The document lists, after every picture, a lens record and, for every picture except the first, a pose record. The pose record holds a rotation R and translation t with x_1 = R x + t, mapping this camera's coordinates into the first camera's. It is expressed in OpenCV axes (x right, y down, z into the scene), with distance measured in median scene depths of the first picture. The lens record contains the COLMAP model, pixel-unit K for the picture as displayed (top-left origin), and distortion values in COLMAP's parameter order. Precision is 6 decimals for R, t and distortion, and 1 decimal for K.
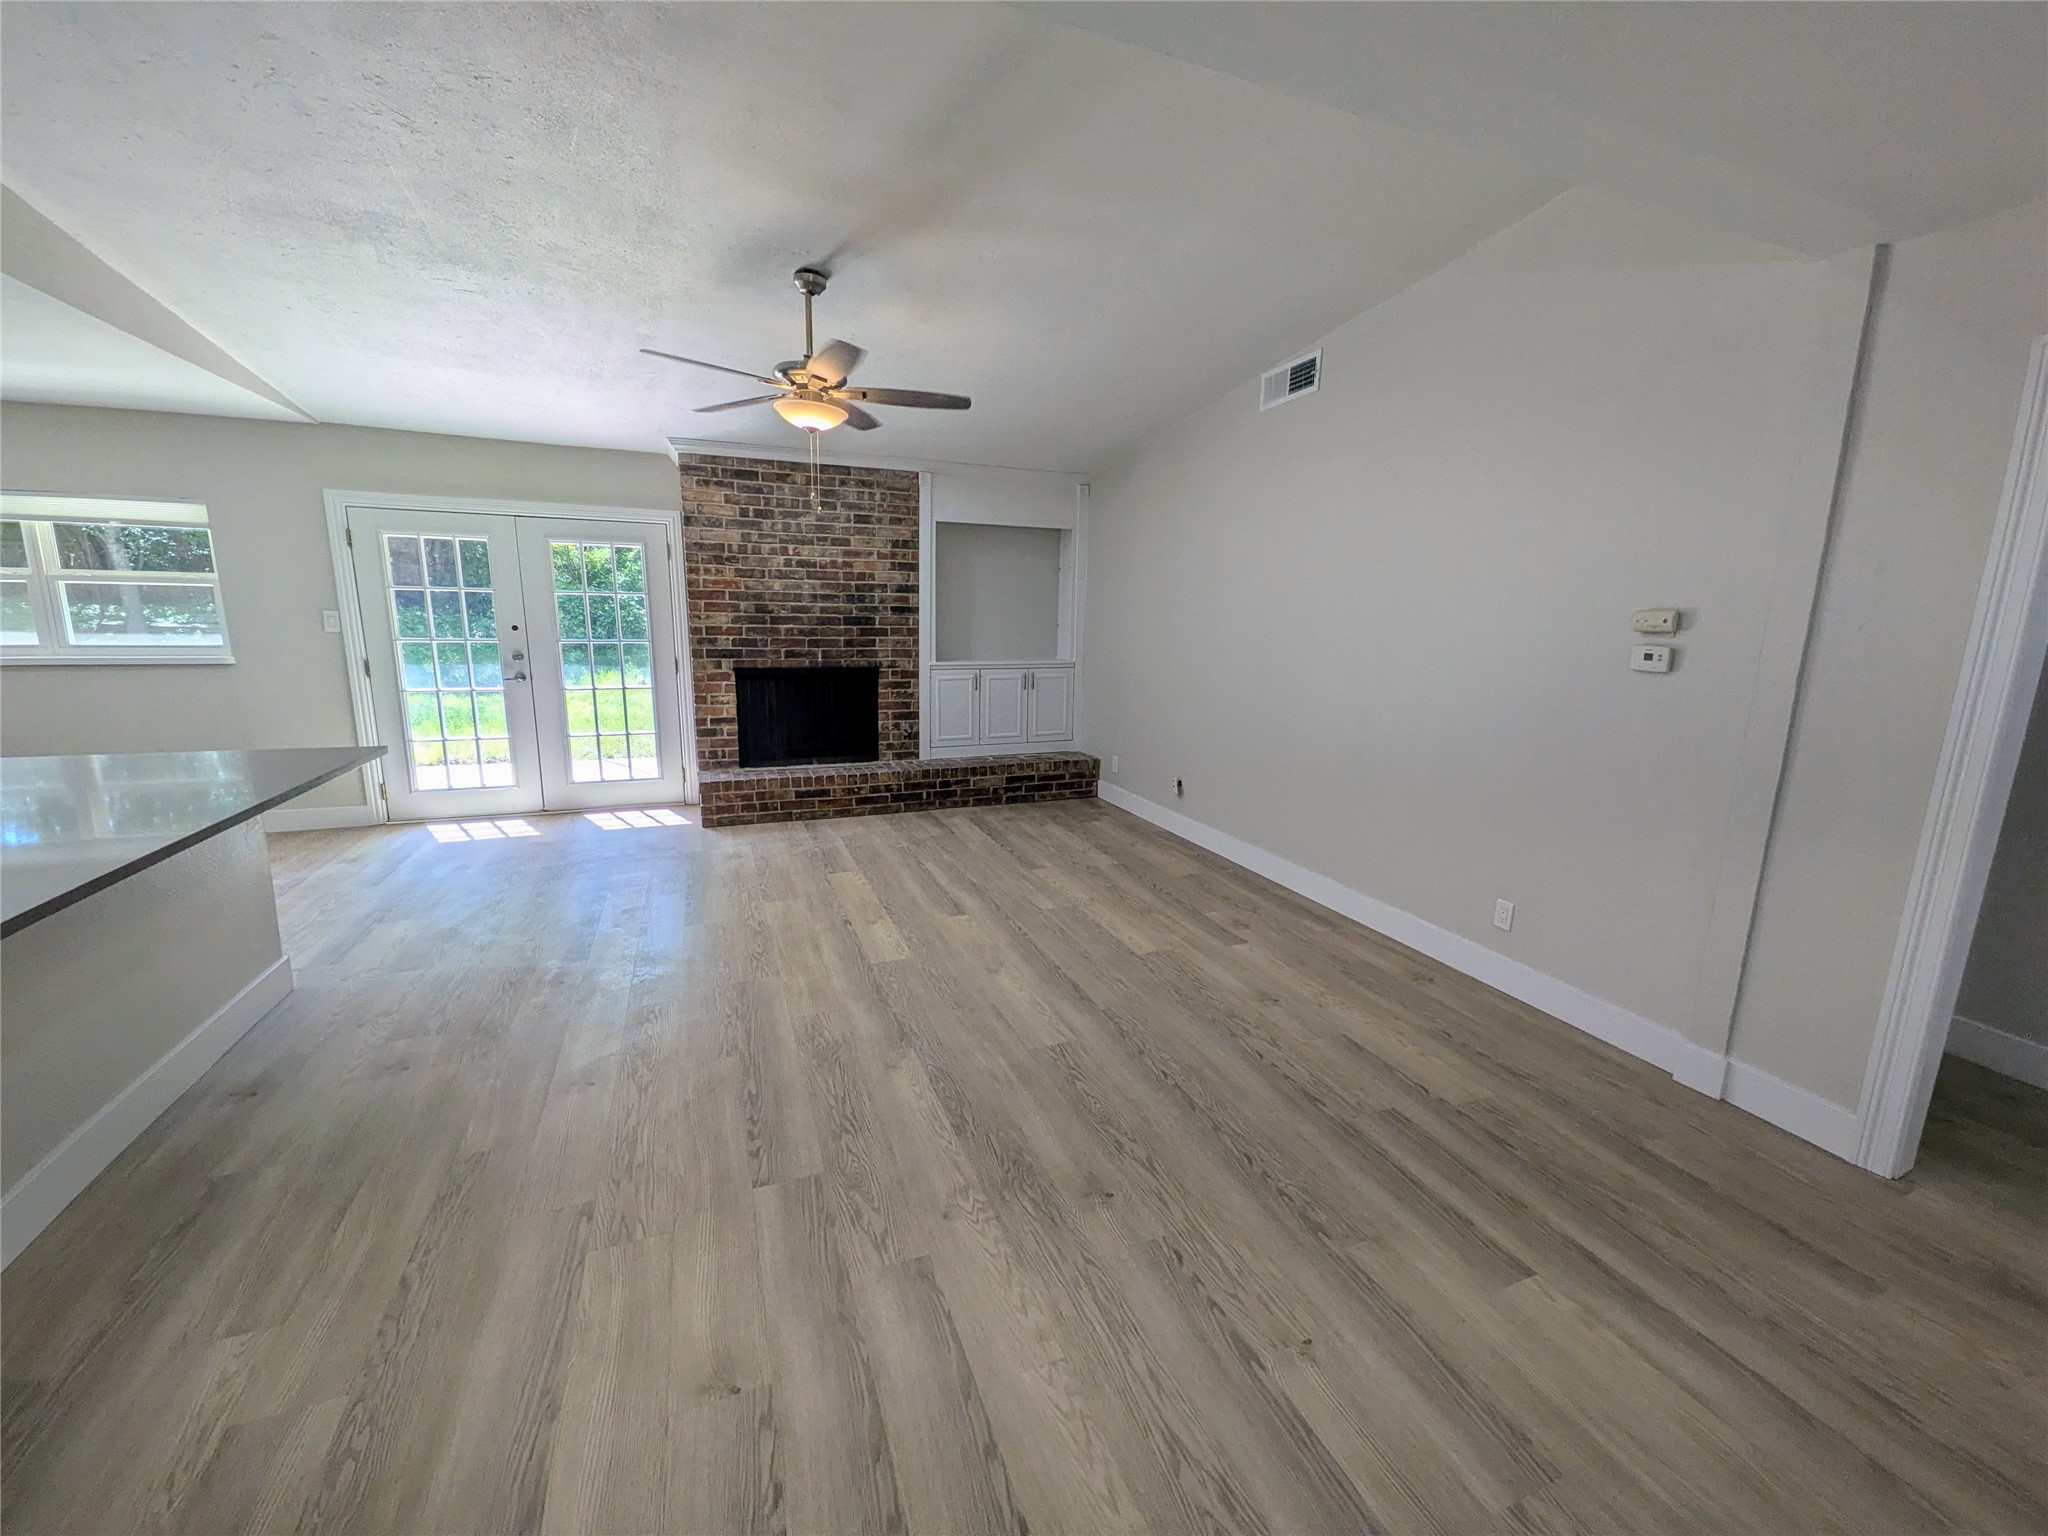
lens RADIAL K [[829.8, 0, 1042.6], [0, 829.8, 774.1], [0, 0, 1]] dist [0.002365, -0.000212]
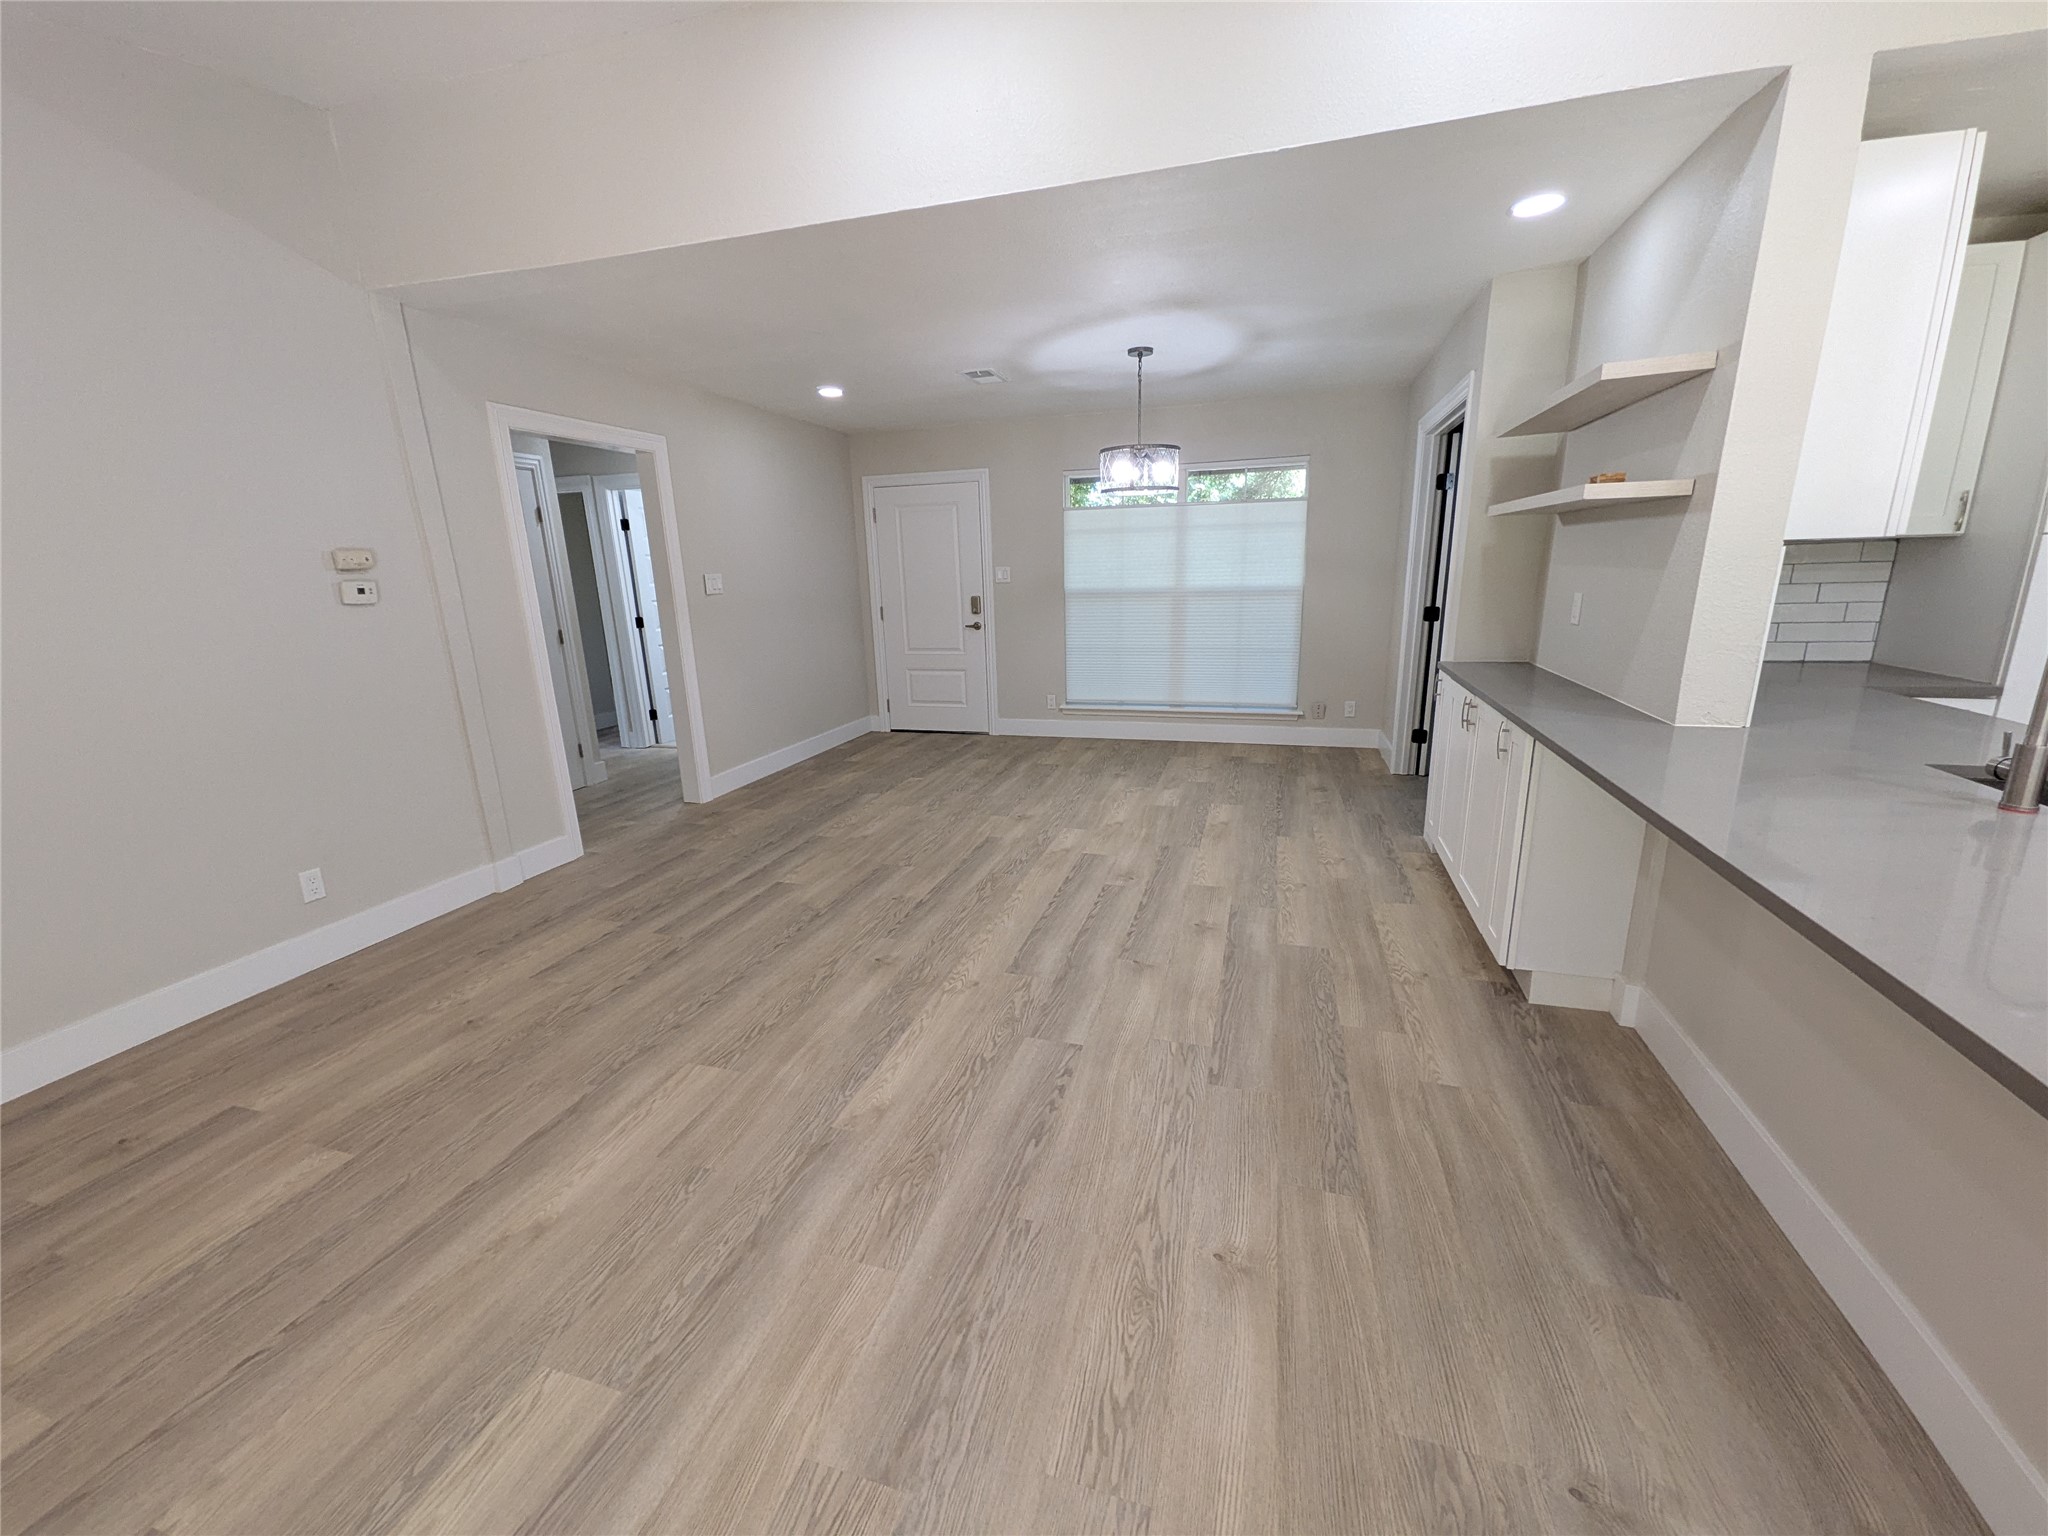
lens RADIAL K [[829.8, 0, 1028.9], [0, 829.8, 766.1], [0, 0, 1]] dist [0.002365, -0.000212]
pose [[-0.783241, -0.146988, 0.604092, -0.776627], [0.133294, 0.909355, 0.394088, -0.267290], [-0.607261, 0.389188, -0.692652, 1.414590]]
